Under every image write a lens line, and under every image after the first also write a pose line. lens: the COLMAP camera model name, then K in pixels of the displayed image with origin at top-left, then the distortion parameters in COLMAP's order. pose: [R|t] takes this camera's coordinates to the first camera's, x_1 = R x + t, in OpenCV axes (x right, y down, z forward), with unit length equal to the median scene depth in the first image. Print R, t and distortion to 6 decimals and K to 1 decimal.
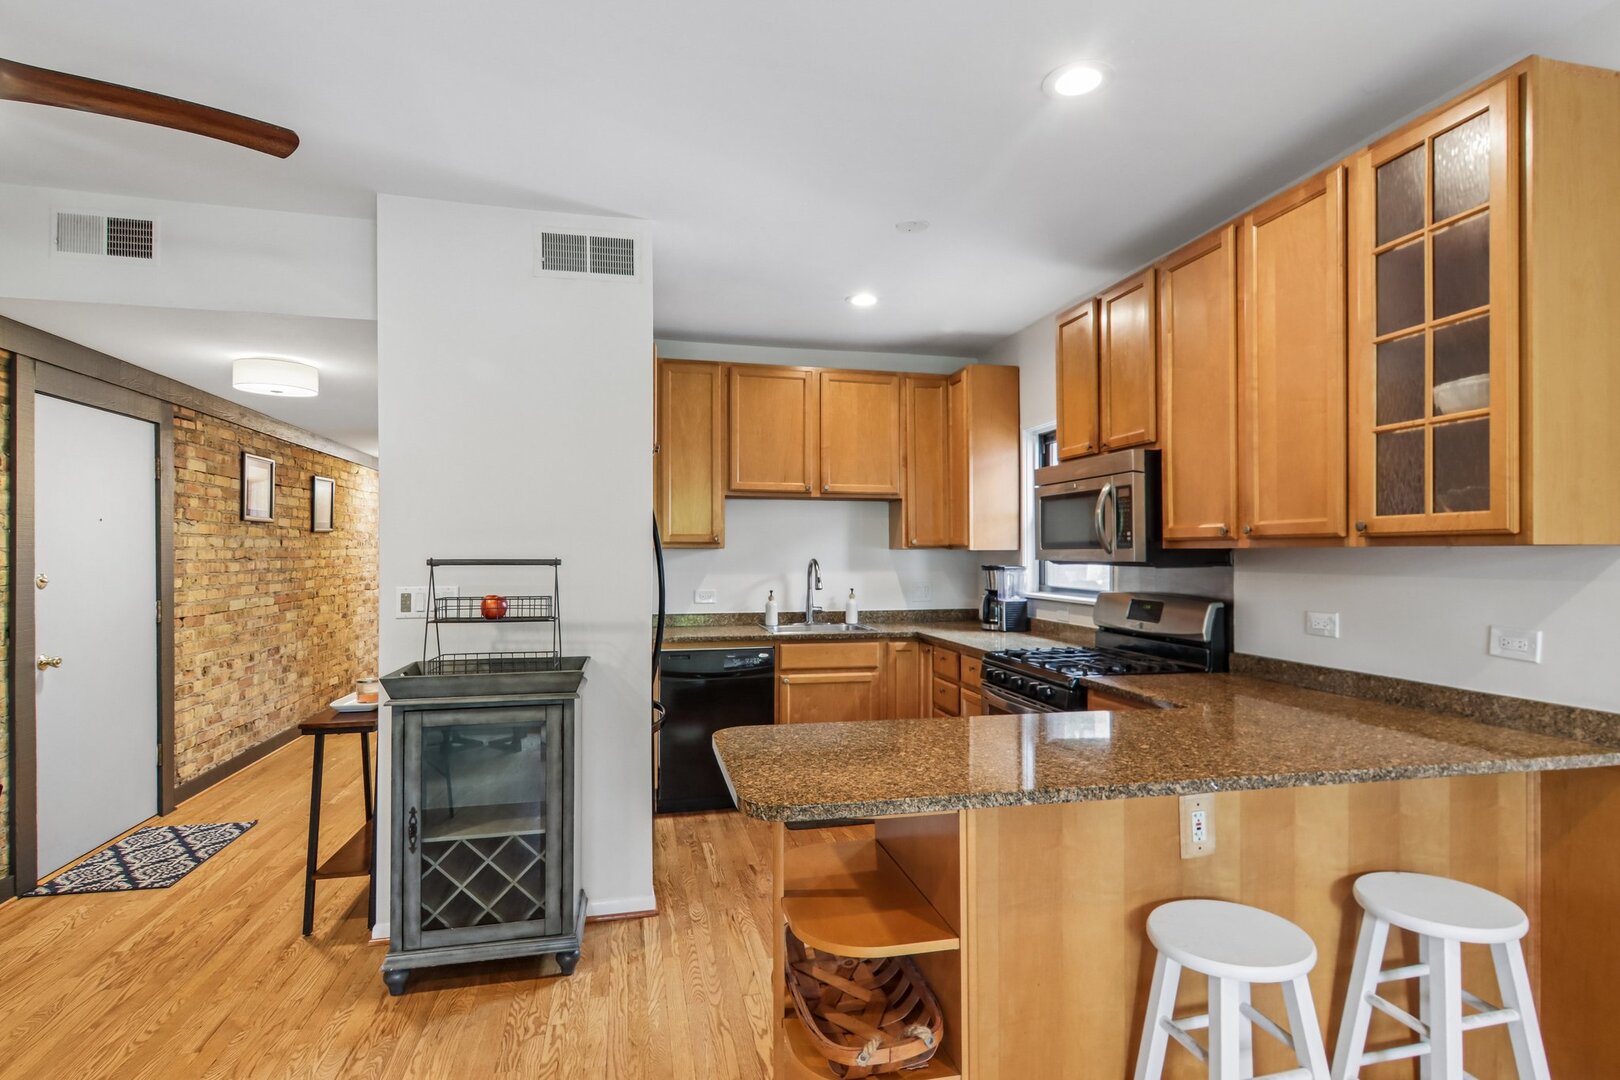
lens RADIAL K [[831.9, 0, 809.9], [0, 831.9, 544.4], [0, 0, 1]] dist [0.010865, -0.005981]
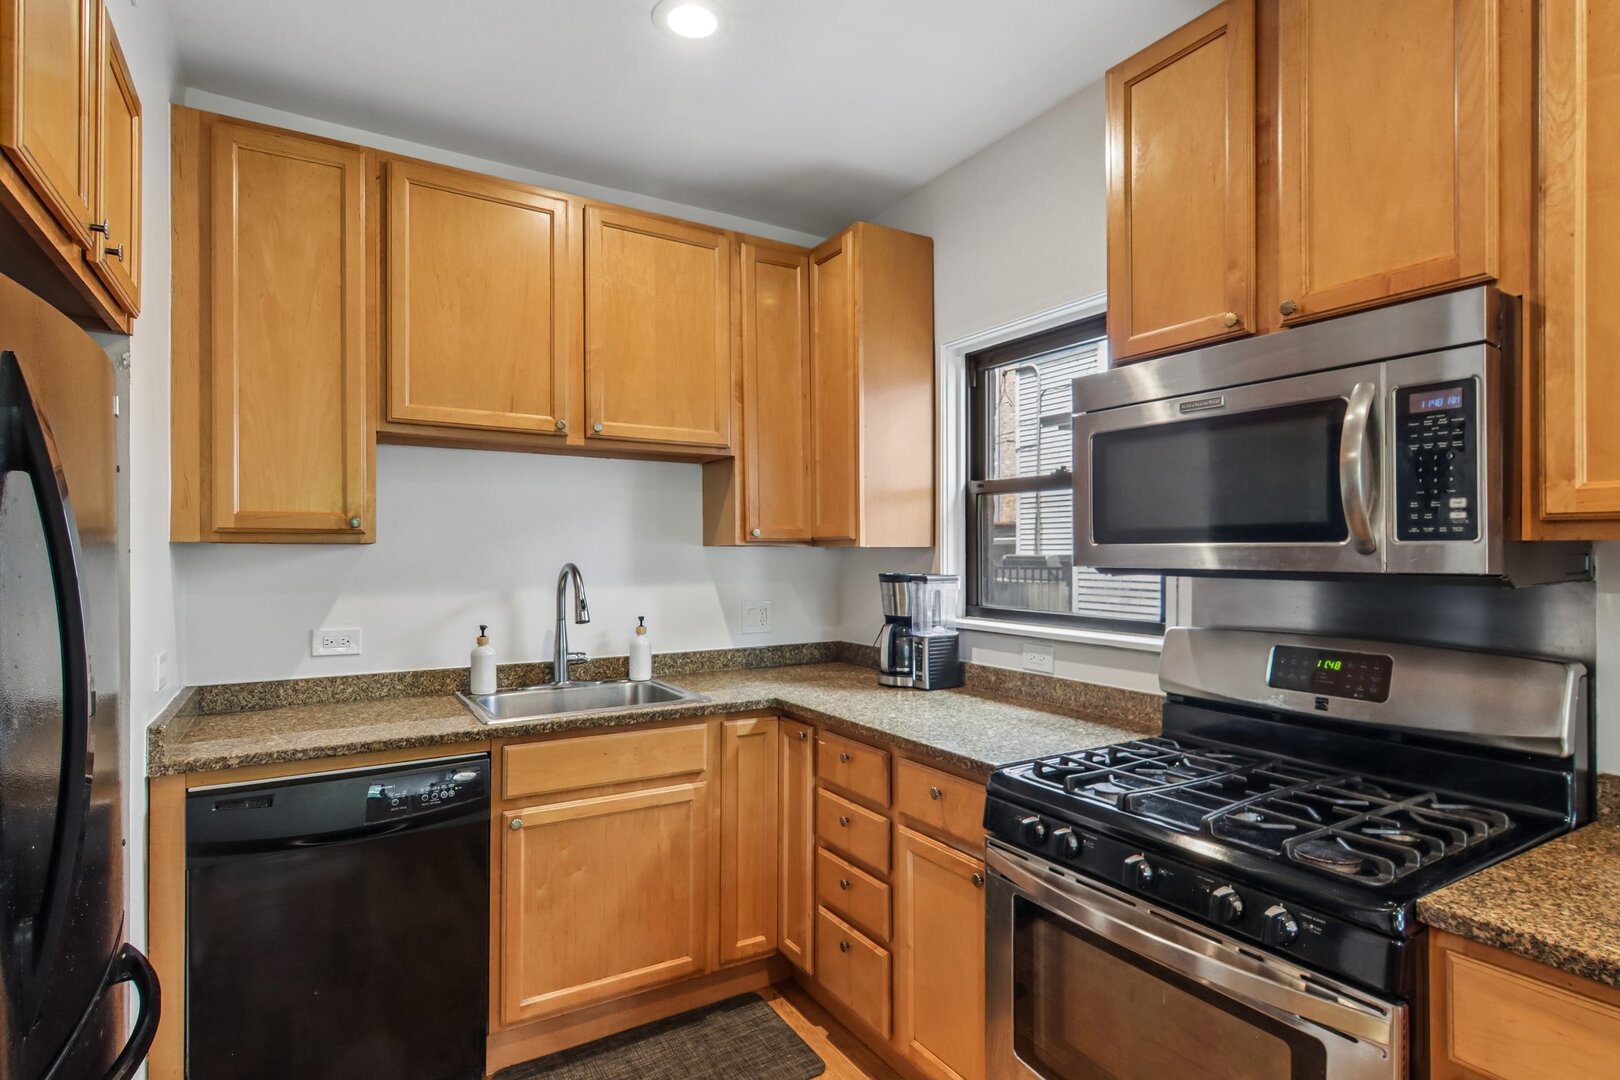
lens RADIAL K [[831.9, 0, 830.8], [0, 831.9, 550.3], [0, 0, 1]] dist [0.010865, -0.005981]
pose [[0.941115, -0.001329, 0.338084, -0.019193], [-0.001567, 0.999964, 0.008293, 0.004323], [-0.338083, -0.008335, 0.941079, 0.461543]]
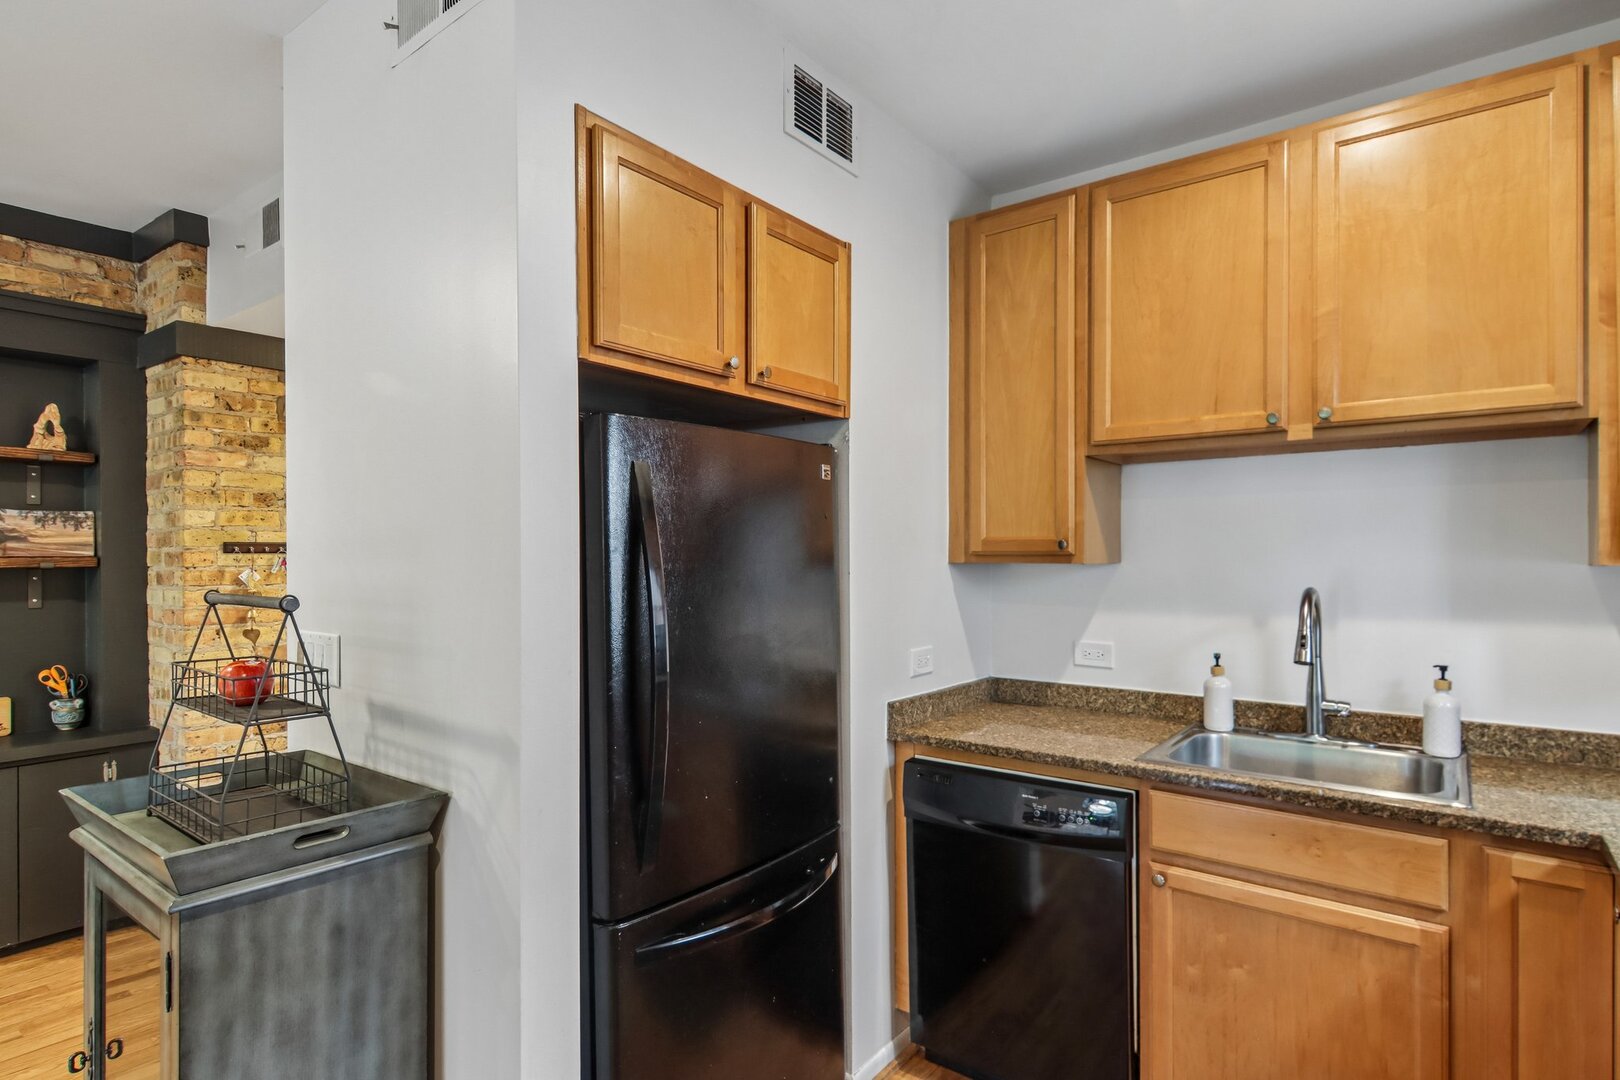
lens RADIAL K [[831.9, 0, 815.9], [0, 831.9, 556.5], [0, 0, 1]] dist [0.010865, -0.005981]
pose [[0.651554, -0.003576, -0.758594, 0.166299], [0.011571, 0.999919, 0.005225, -0.003880], [0.758514, -0.012182, 0.651543, 0.552822]]
